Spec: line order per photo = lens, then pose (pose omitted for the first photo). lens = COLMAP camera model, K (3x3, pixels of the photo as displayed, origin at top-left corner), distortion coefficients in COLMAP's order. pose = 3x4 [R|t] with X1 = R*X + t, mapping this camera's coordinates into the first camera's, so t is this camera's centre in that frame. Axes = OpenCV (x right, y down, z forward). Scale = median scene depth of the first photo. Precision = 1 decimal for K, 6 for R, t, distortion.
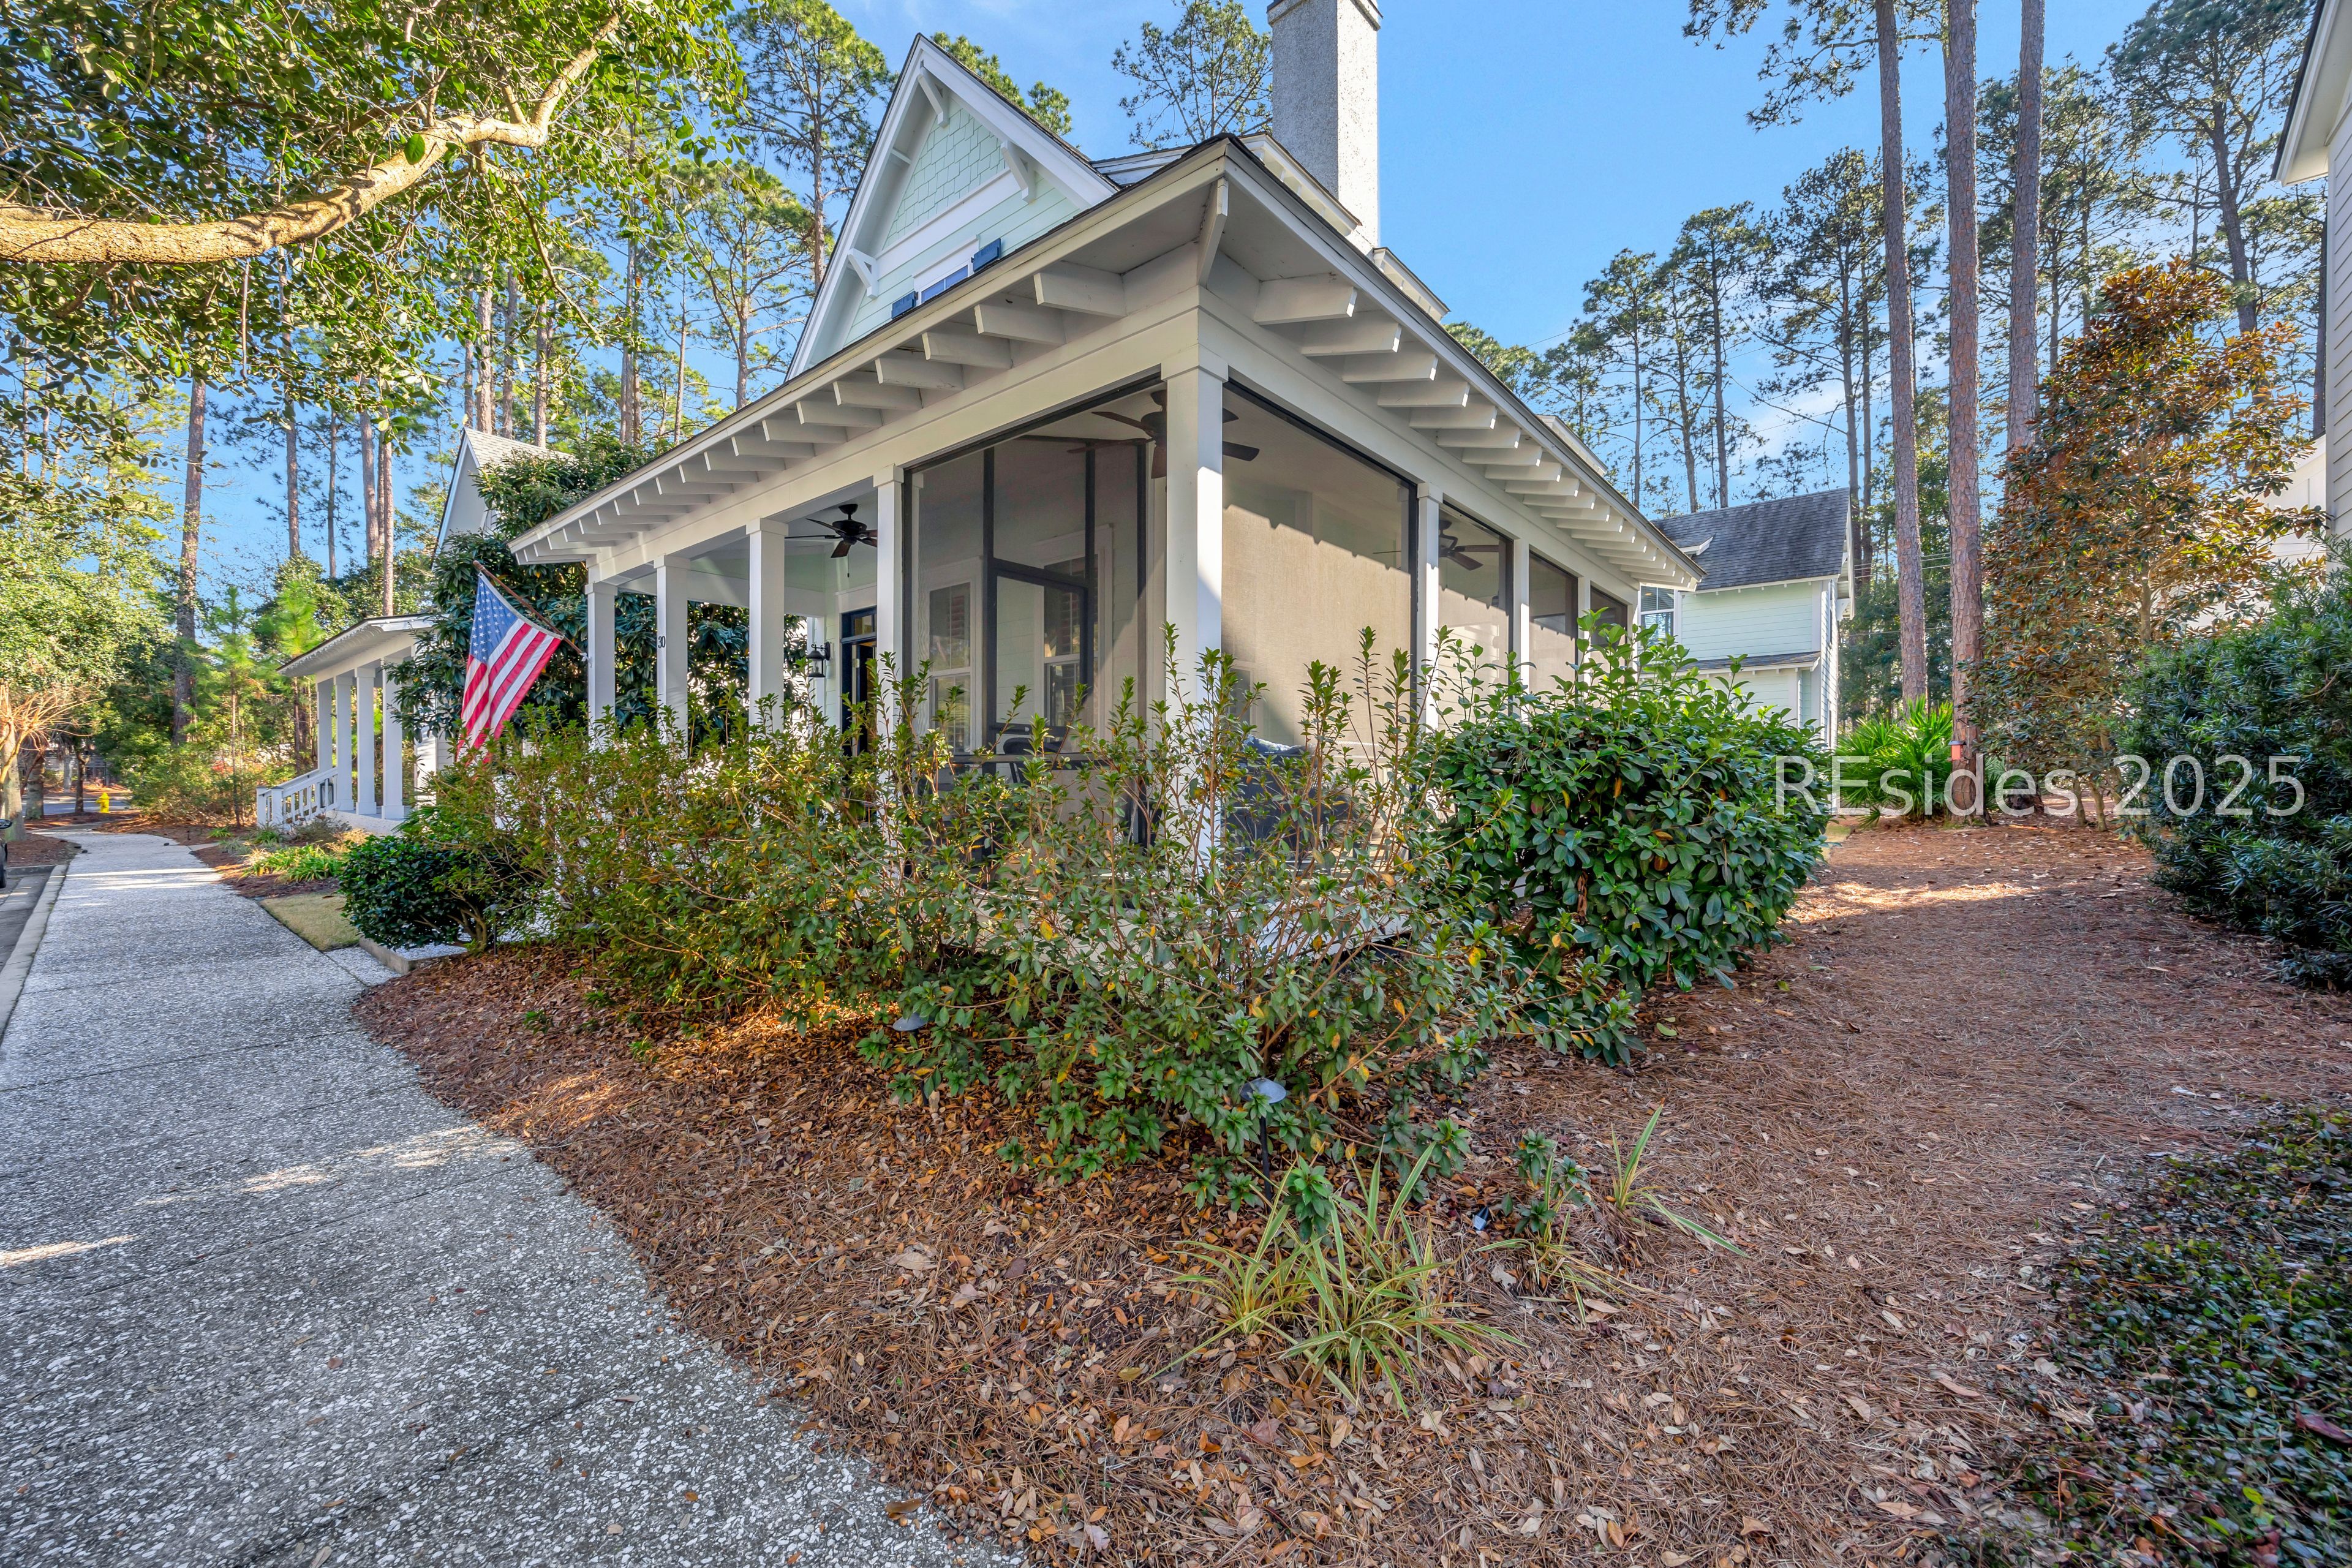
lens RADIAL K [[890.5, 0, 1176.0], [0, 890.5, 784.0], [0, 0, 1]] dist [-0.001187, -0.000048]
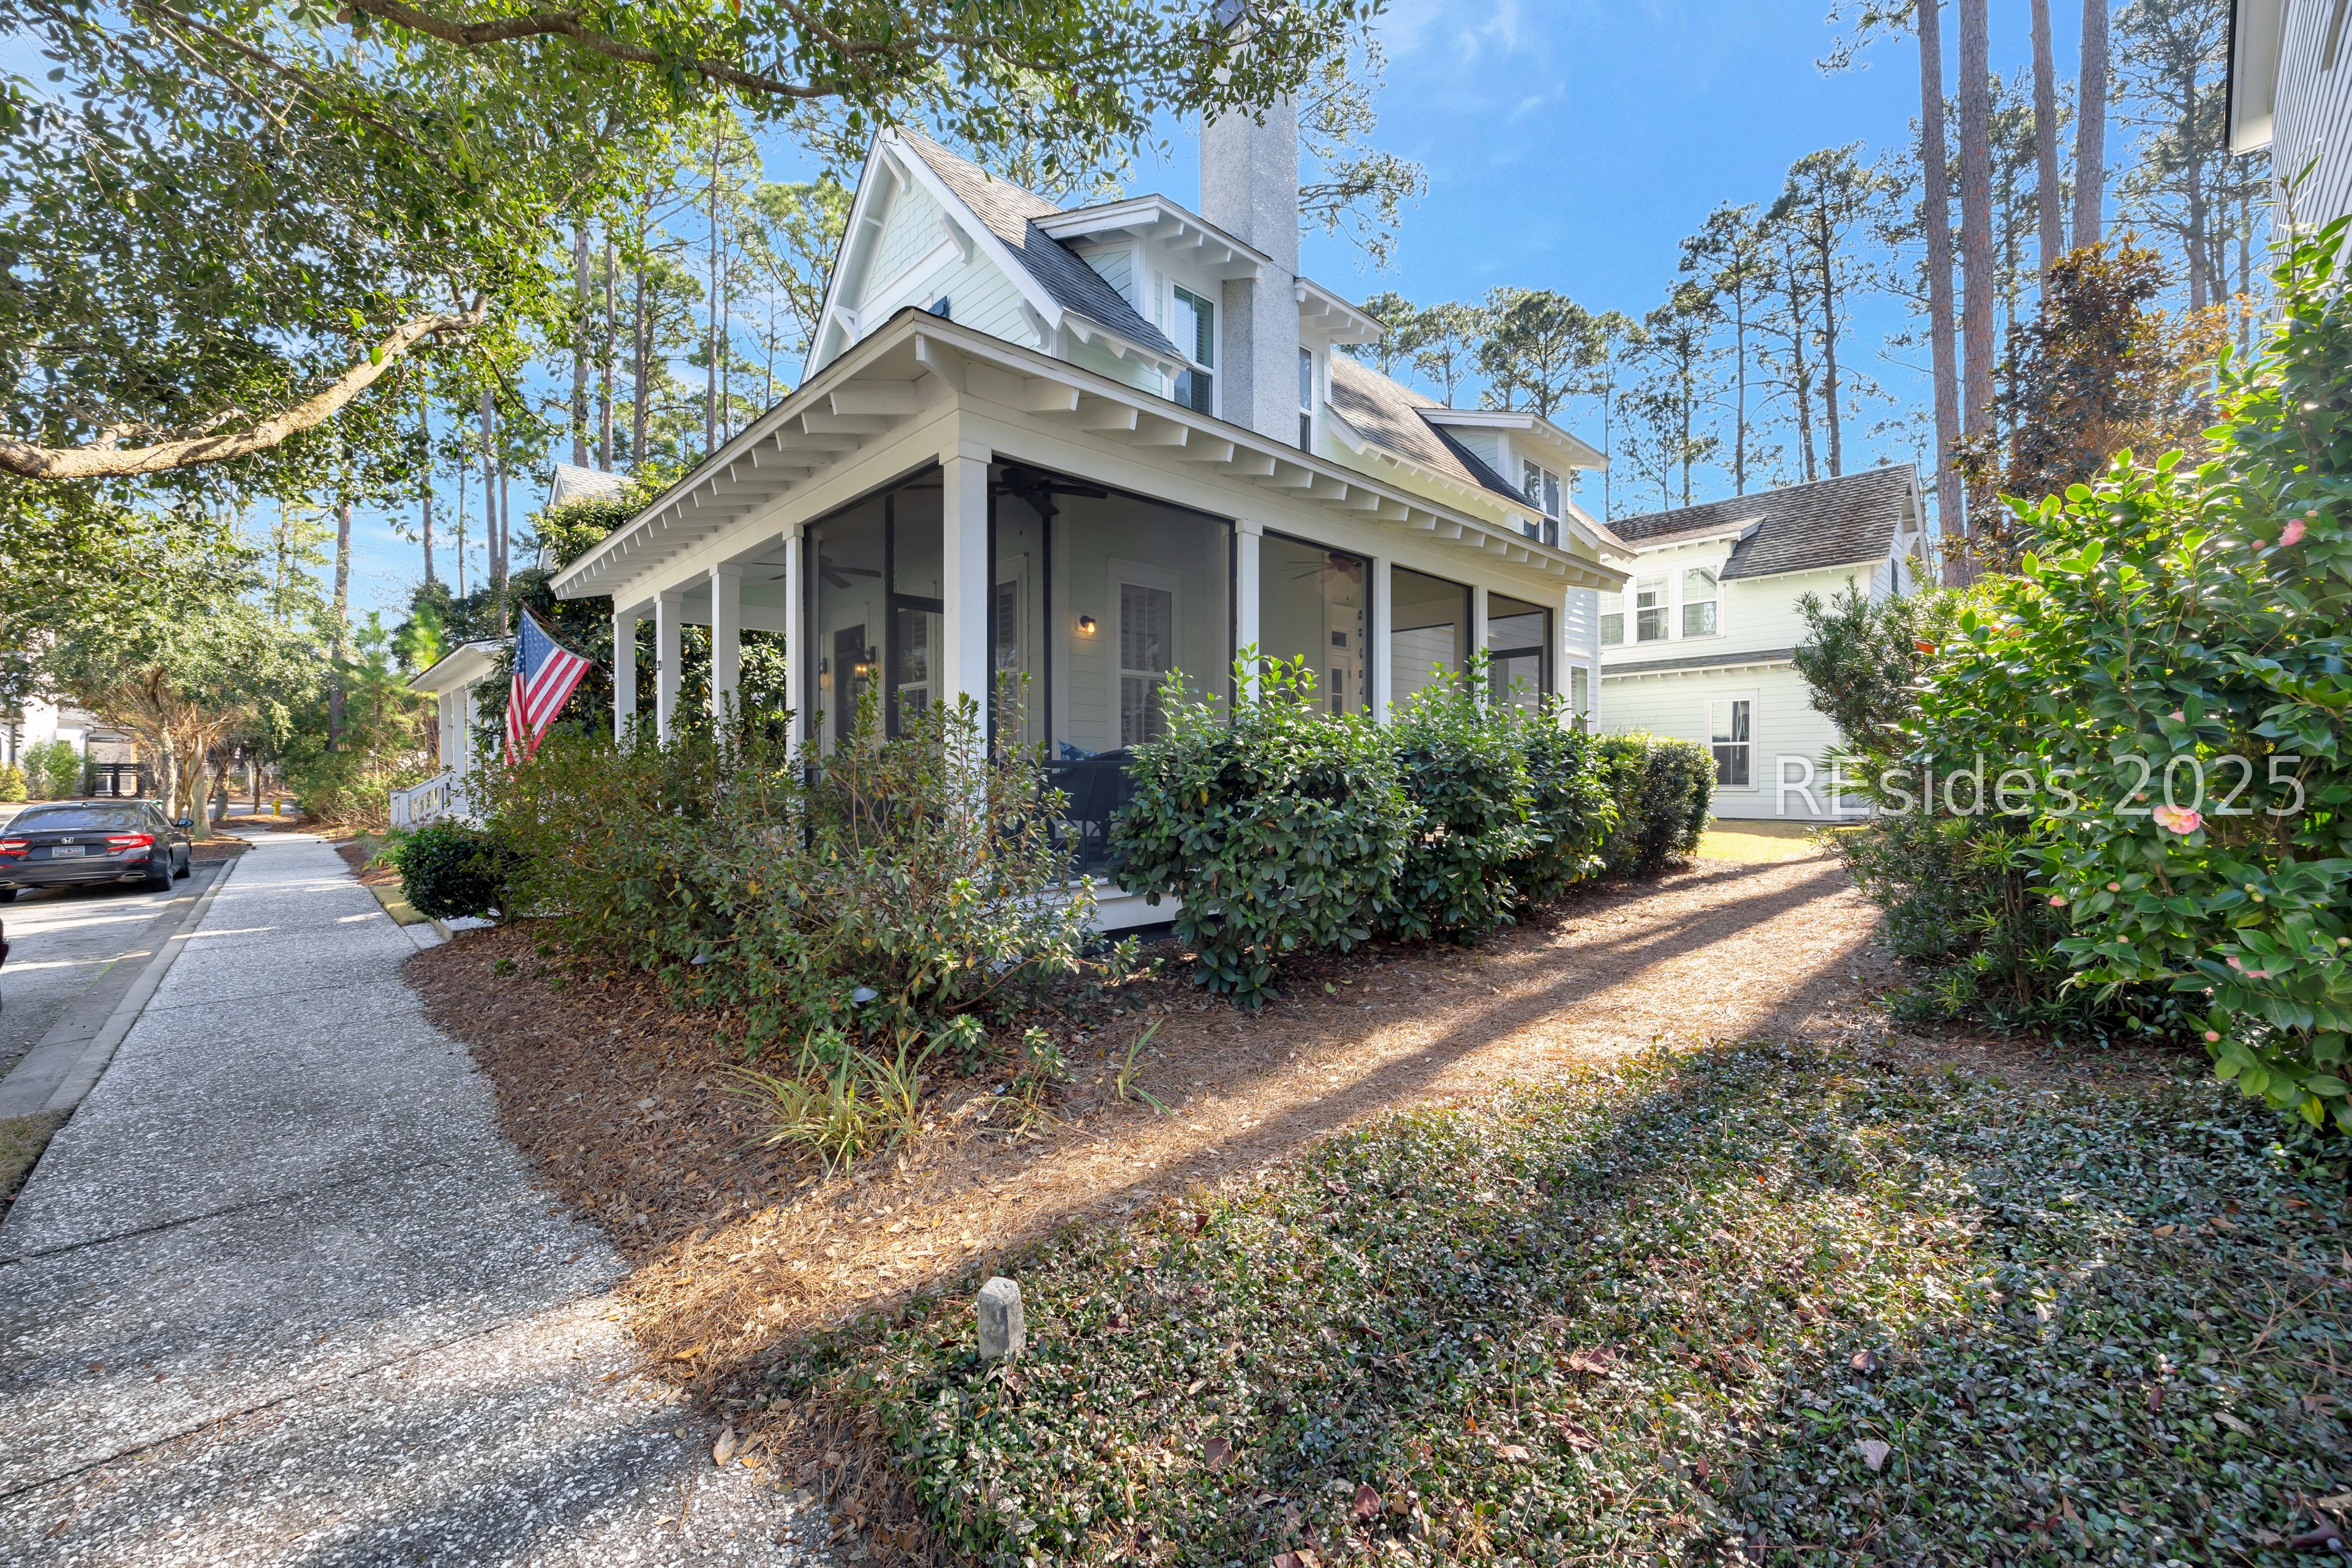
lens RADIAL K [[952.1, 0, 1176.0], [0, 952.1, 784.0], [0, 0, 1]] dist [0.000601, -0.000177]
pose [[0.991790, -0.002881, -0.127842, 0.233722], [0.002504, 0.999992, -0.003114, 0.001204], [0.127850, 0.002769, 0.991790, -0.140727]]
